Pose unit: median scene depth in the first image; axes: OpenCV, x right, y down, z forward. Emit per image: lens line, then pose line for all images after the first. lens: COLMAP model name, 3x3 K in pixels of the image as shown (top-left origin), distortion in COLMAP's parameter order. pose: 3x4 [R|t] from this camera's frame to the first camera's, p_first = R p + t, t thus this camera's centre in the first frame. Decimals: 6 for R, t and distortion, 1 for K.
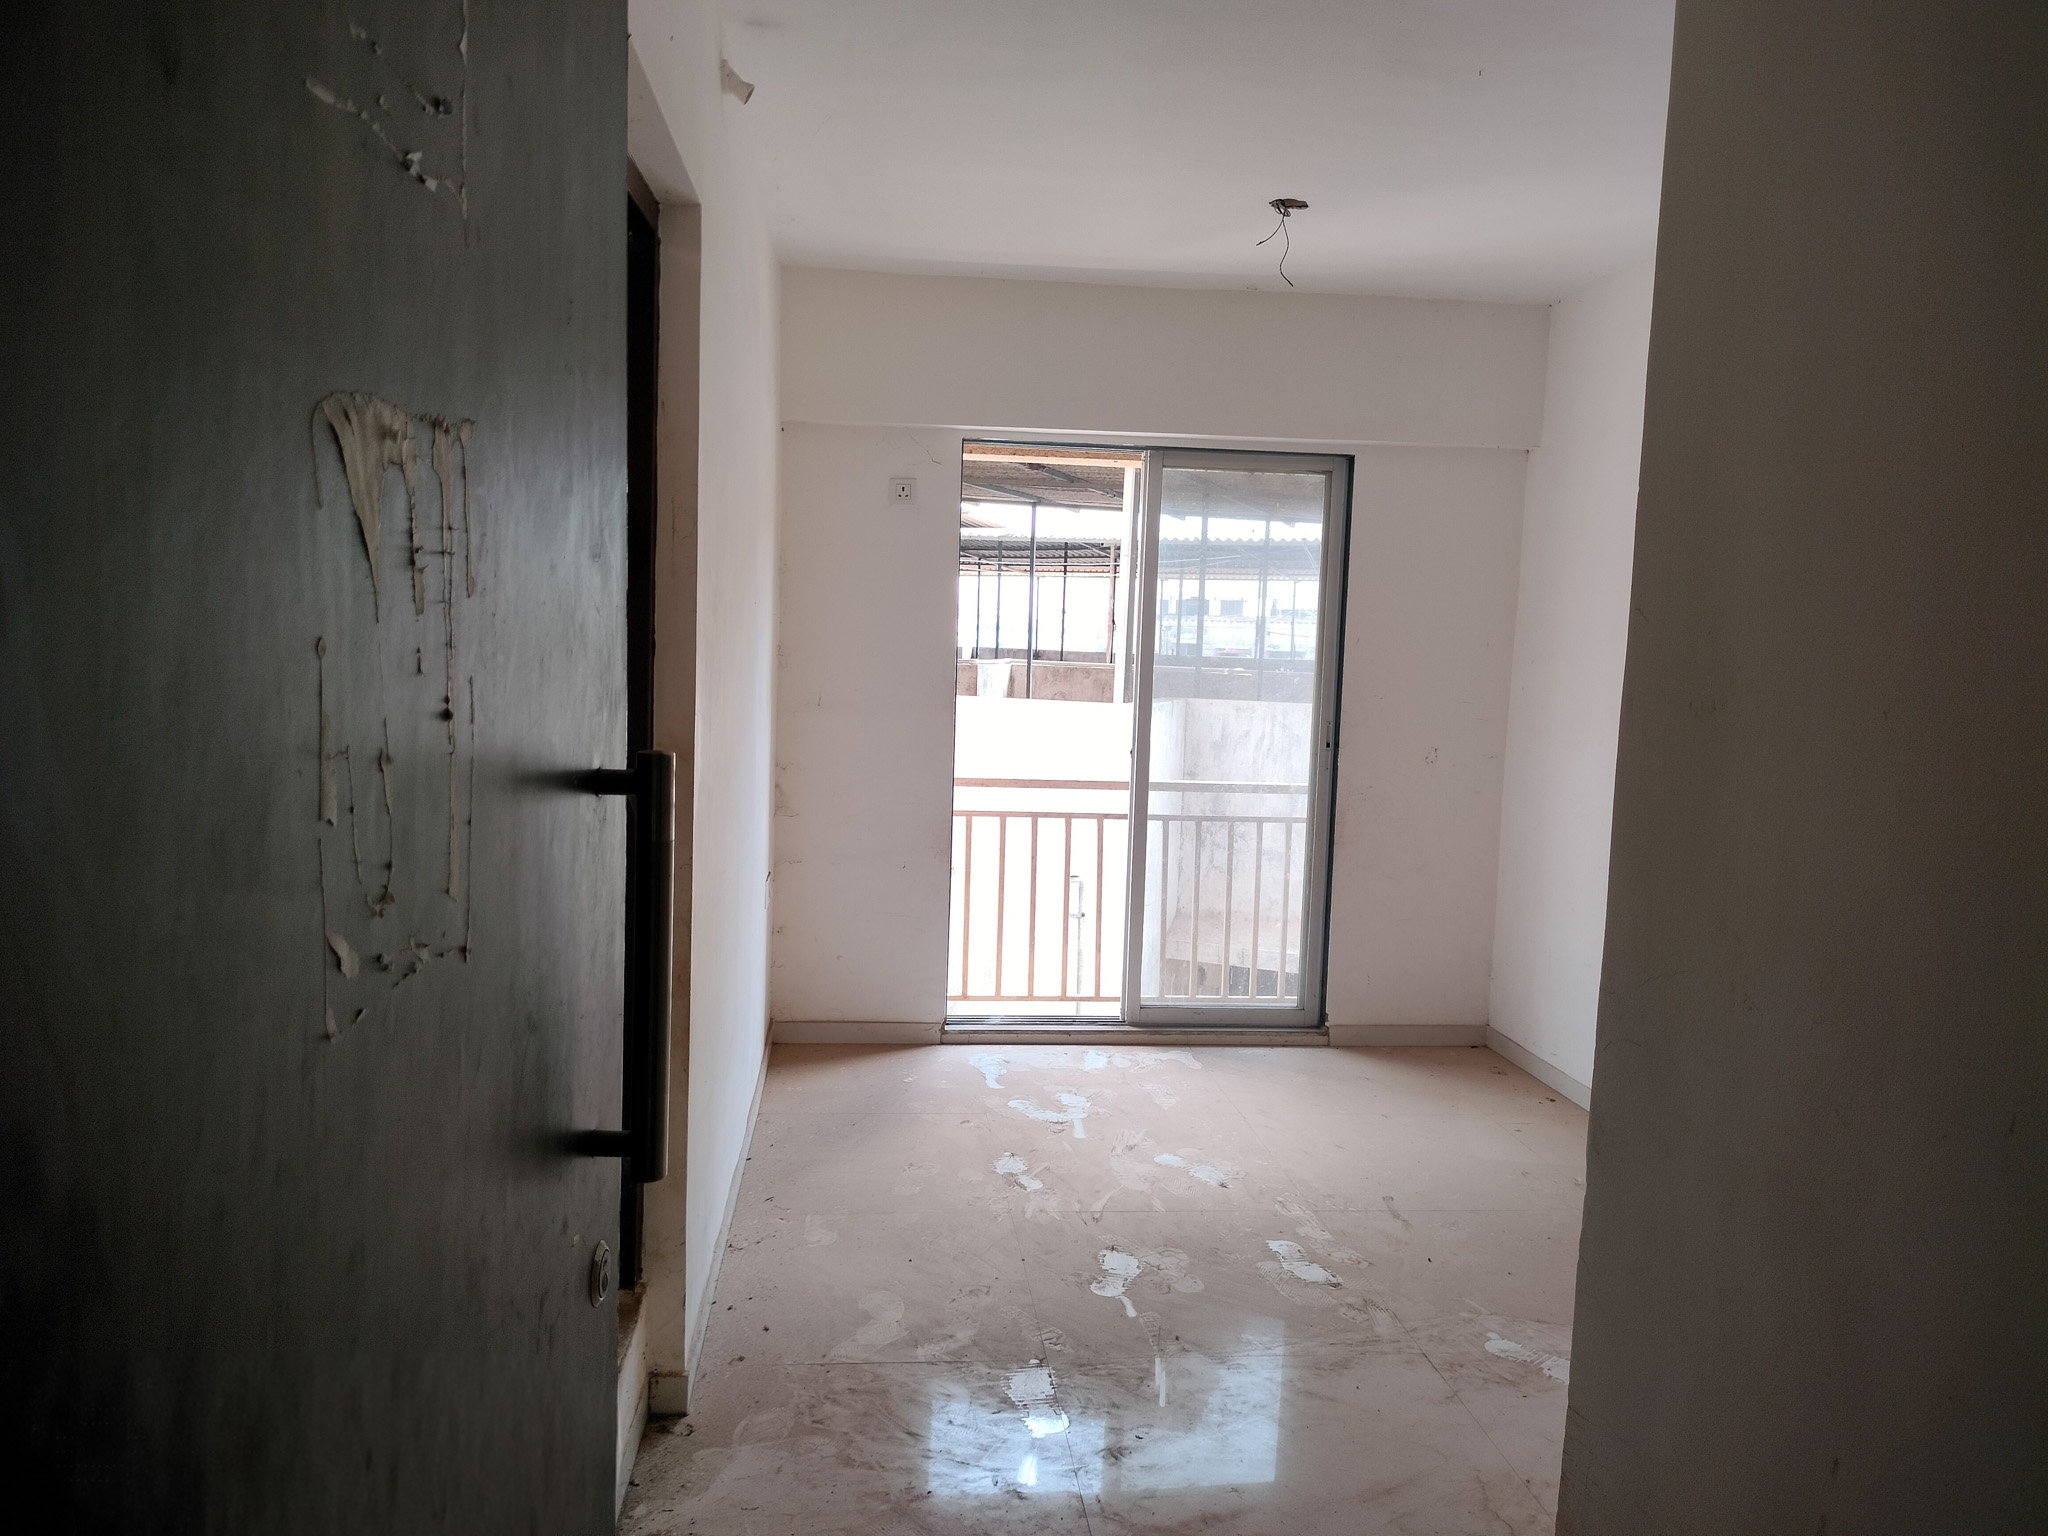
lens RADIAL K [[1470.2, 0, 1024.0], [0, 1470.2, 768.0], [0, 0, 1]] dist [0.052979, -0.139601]
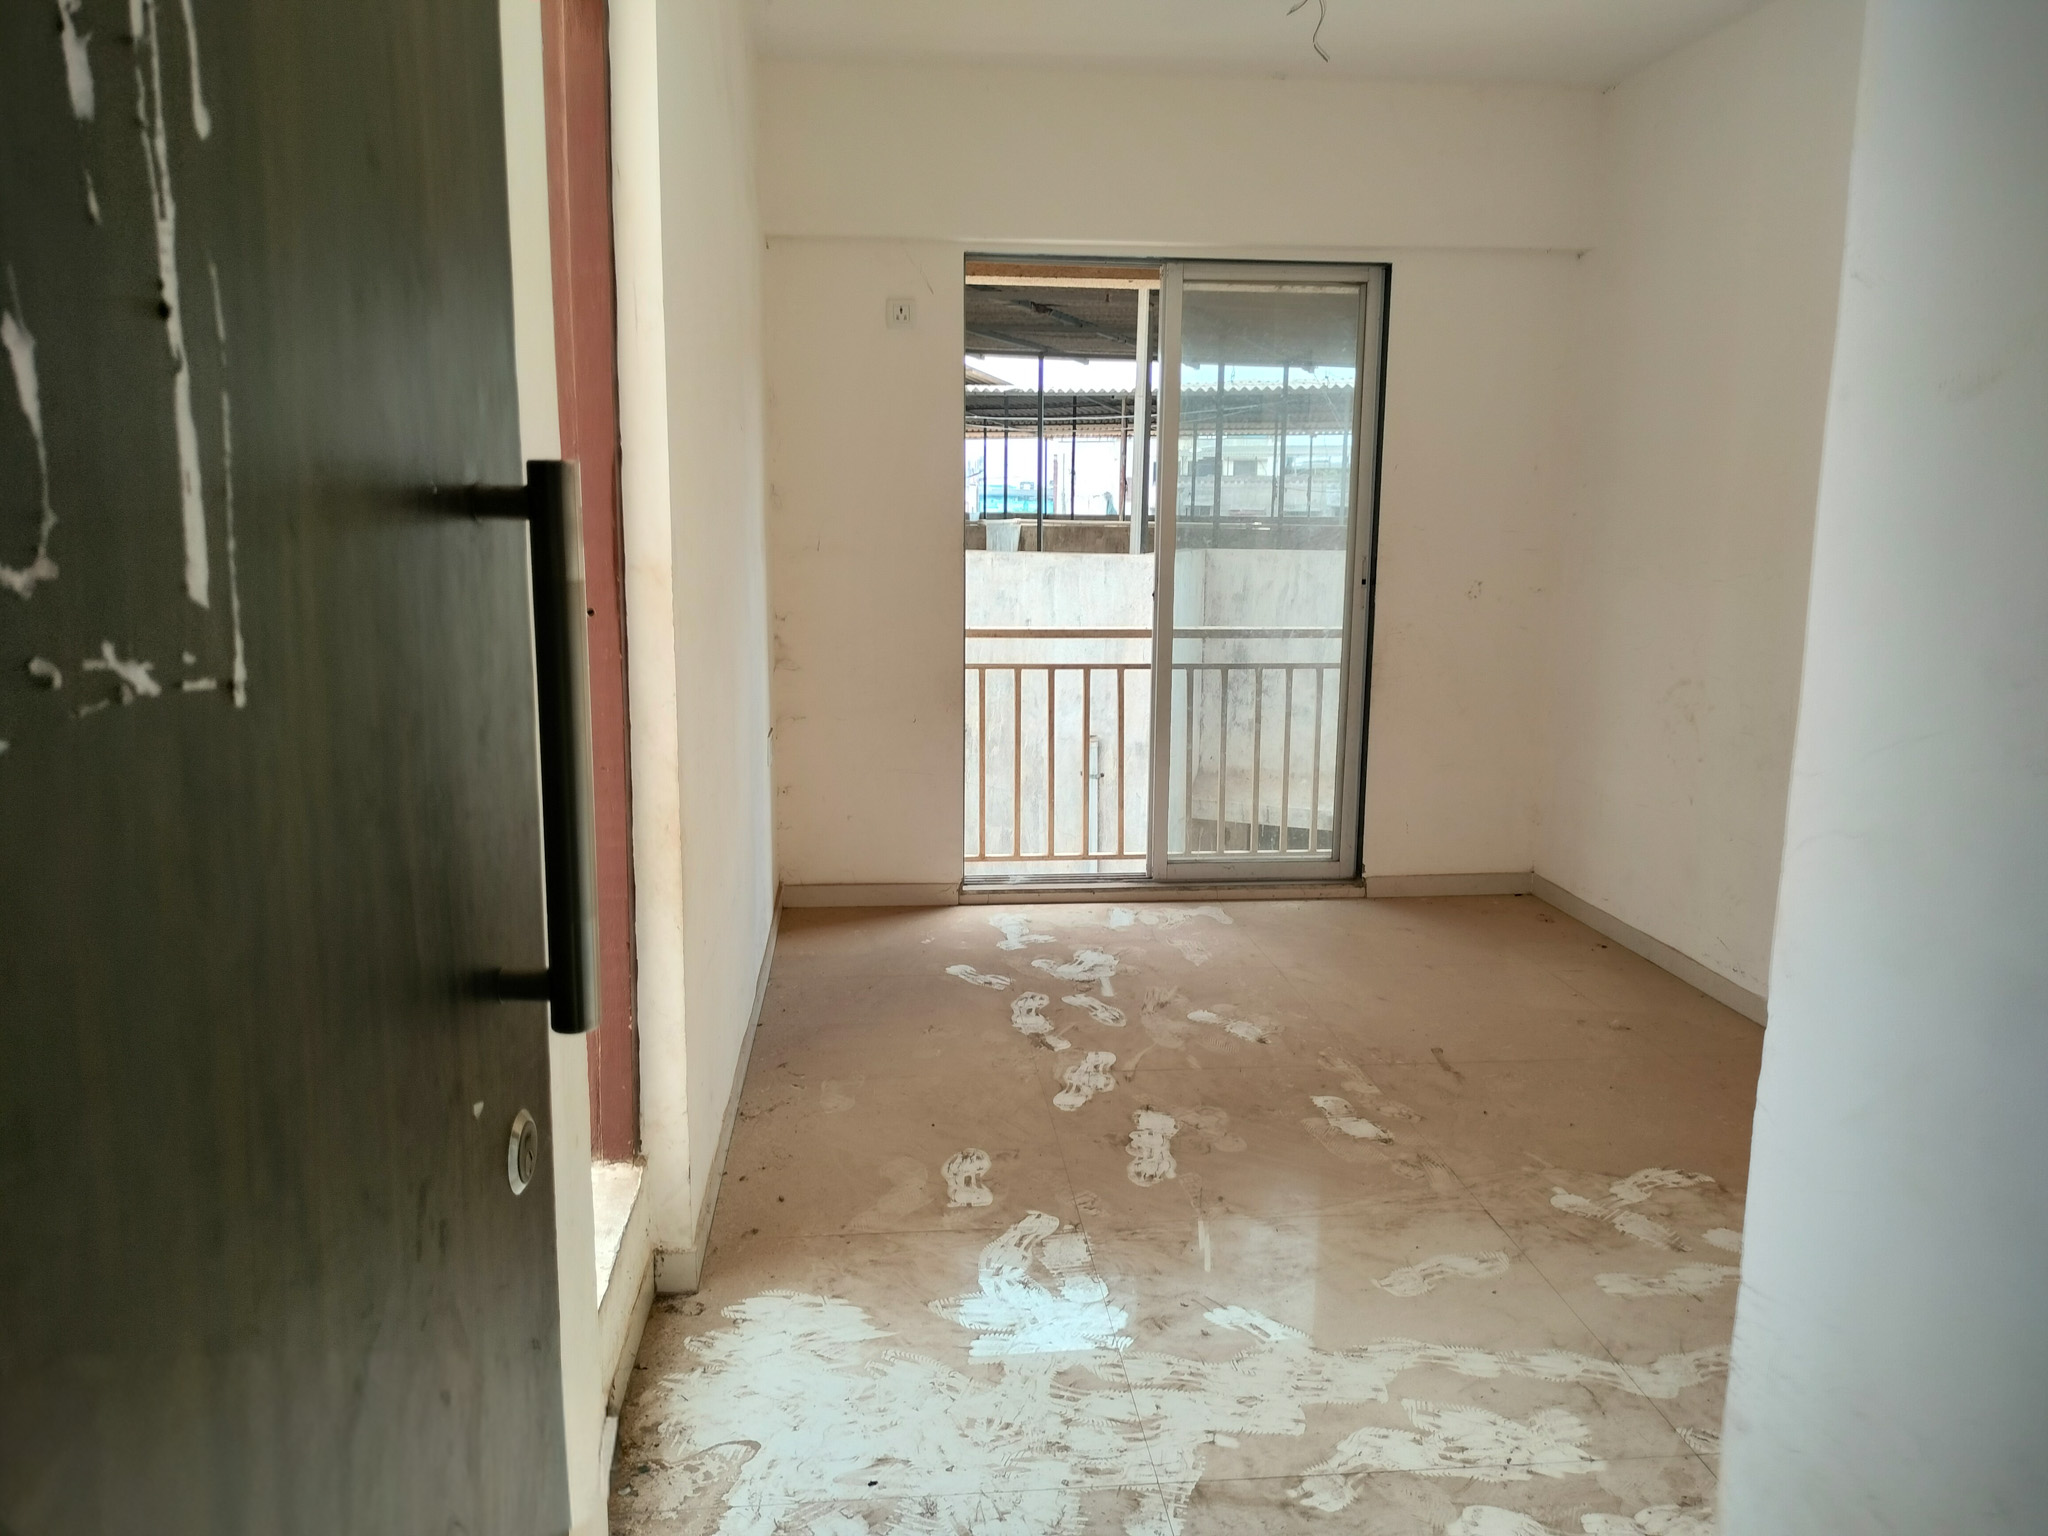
lens RADIAL K [[1491.0, 0, 1036.8], [0, 1491.0, 784.8], [0, 0, 1]] dist [0.027721, -0.043403]
pose [[0.999749, -0.022358, -0.001620, -0.002811], [0.022409, 0.994901, 0.098338, 0.016083], [-0.000587, -0.098350, 0.995152, 0.046754]]
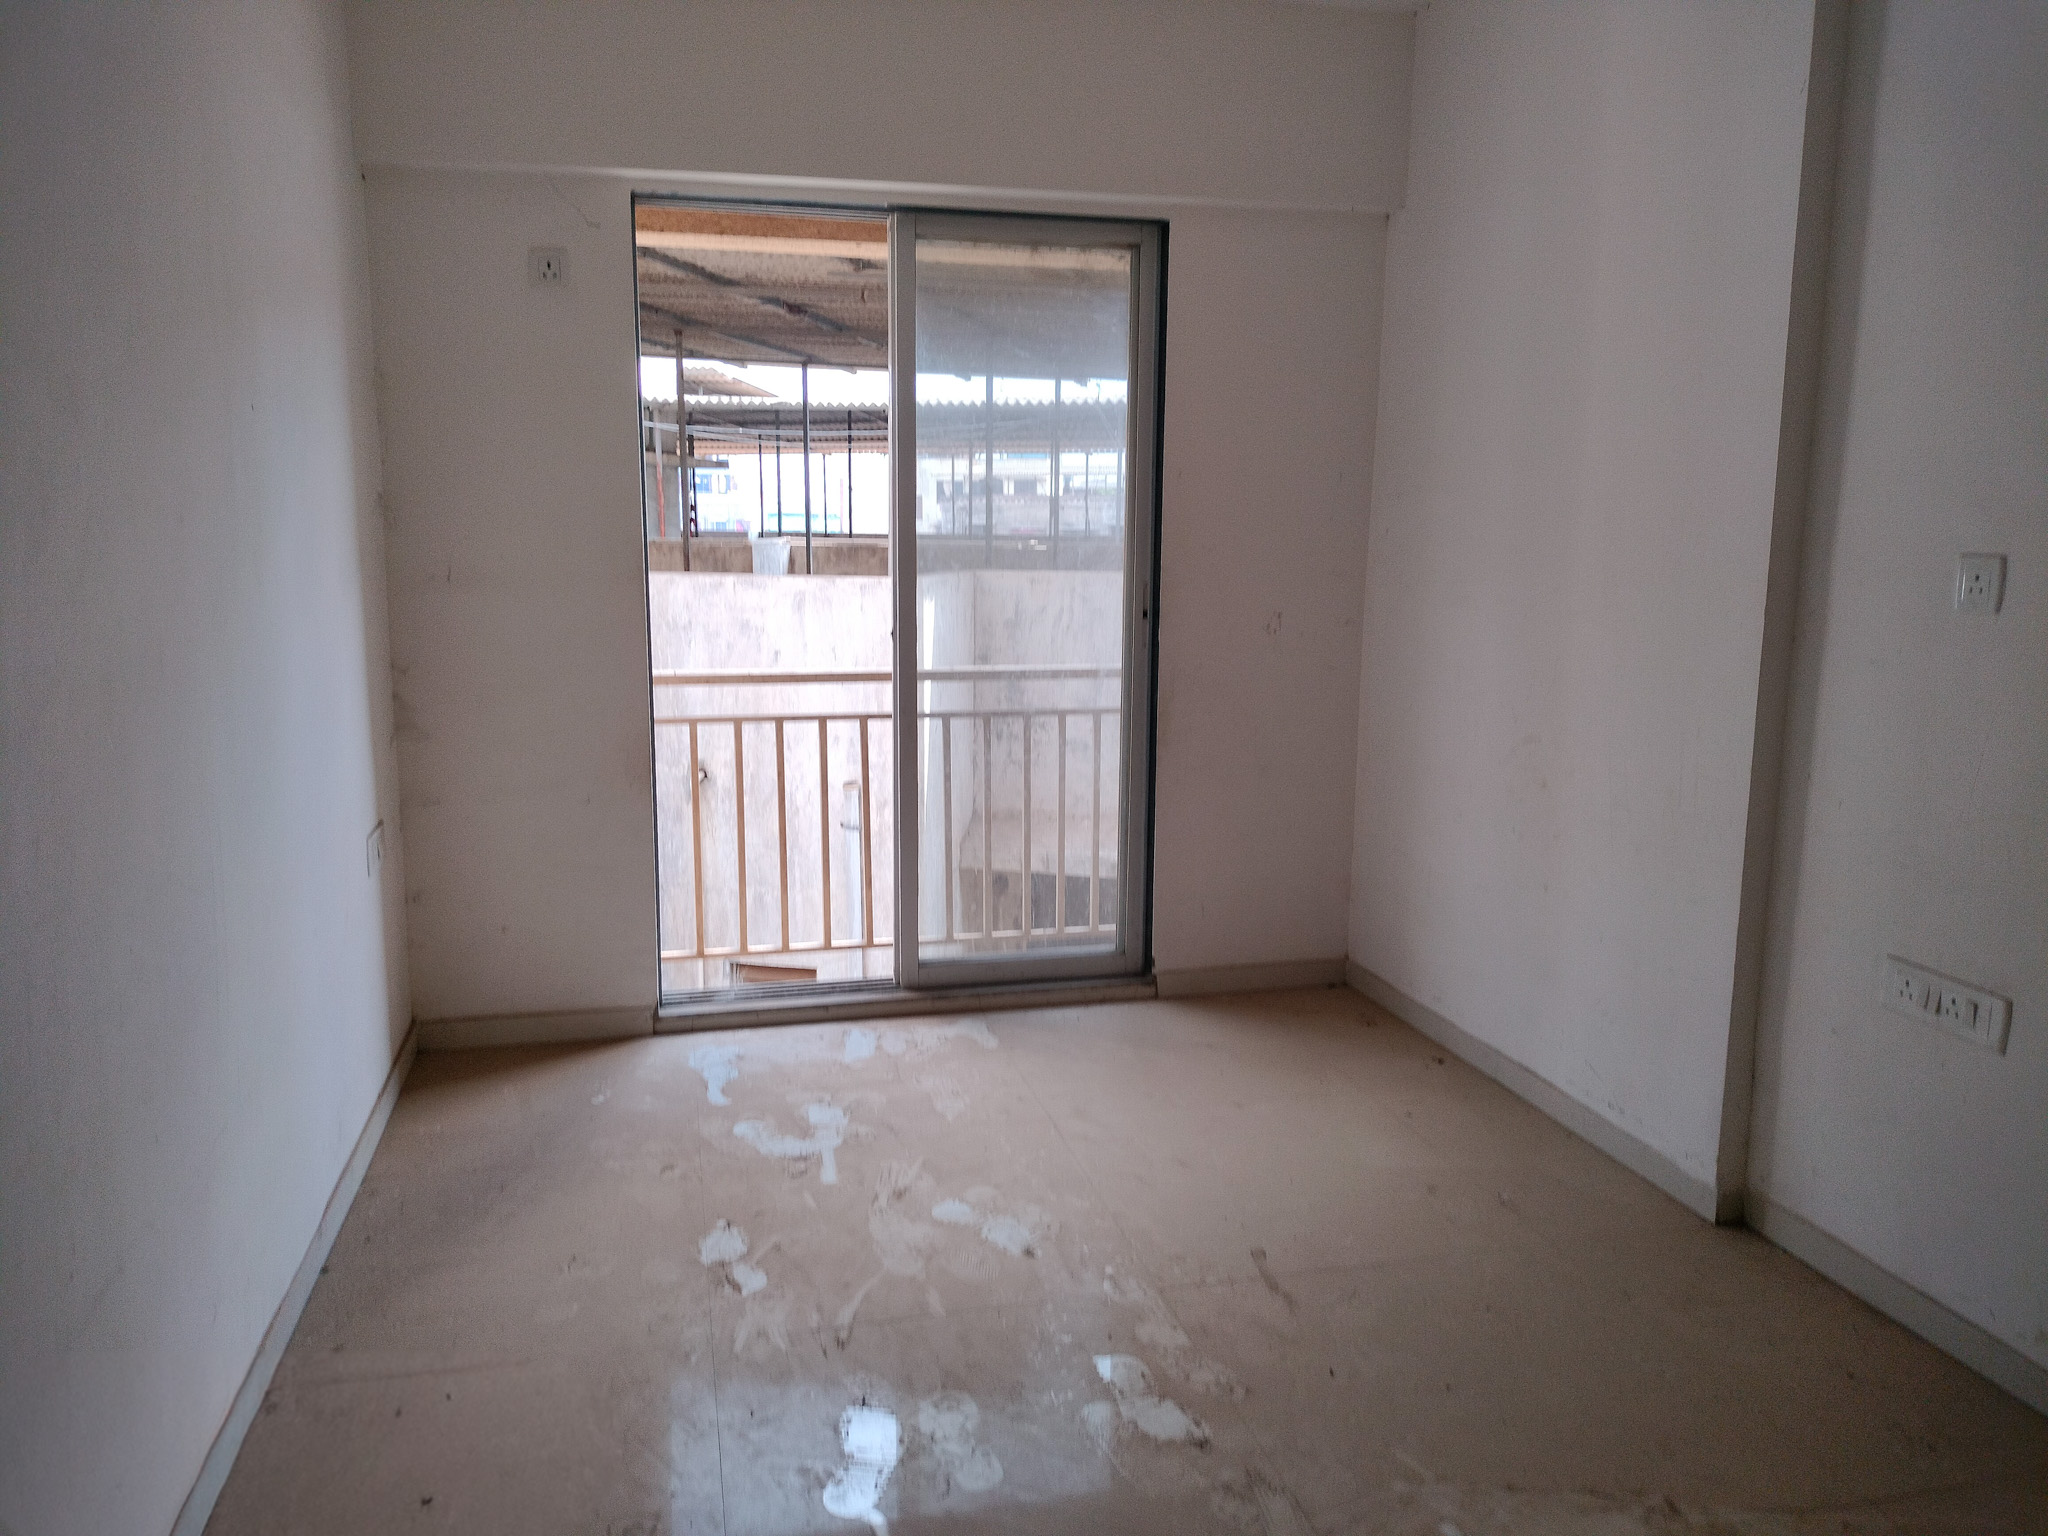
lens RADIAL K [[1450.0, 0, 1047.9], [0, 1450.0, 908.9], [0, 0, 1]] dist [0.001308, -0.062421]
pose [[0.987883, -0.062219, 0.142179, 0.040464], [0.036551, 0.983624, 0.176487, 0.000629], [-0.150832, -0.169152, 0.973980, 0.256540]]
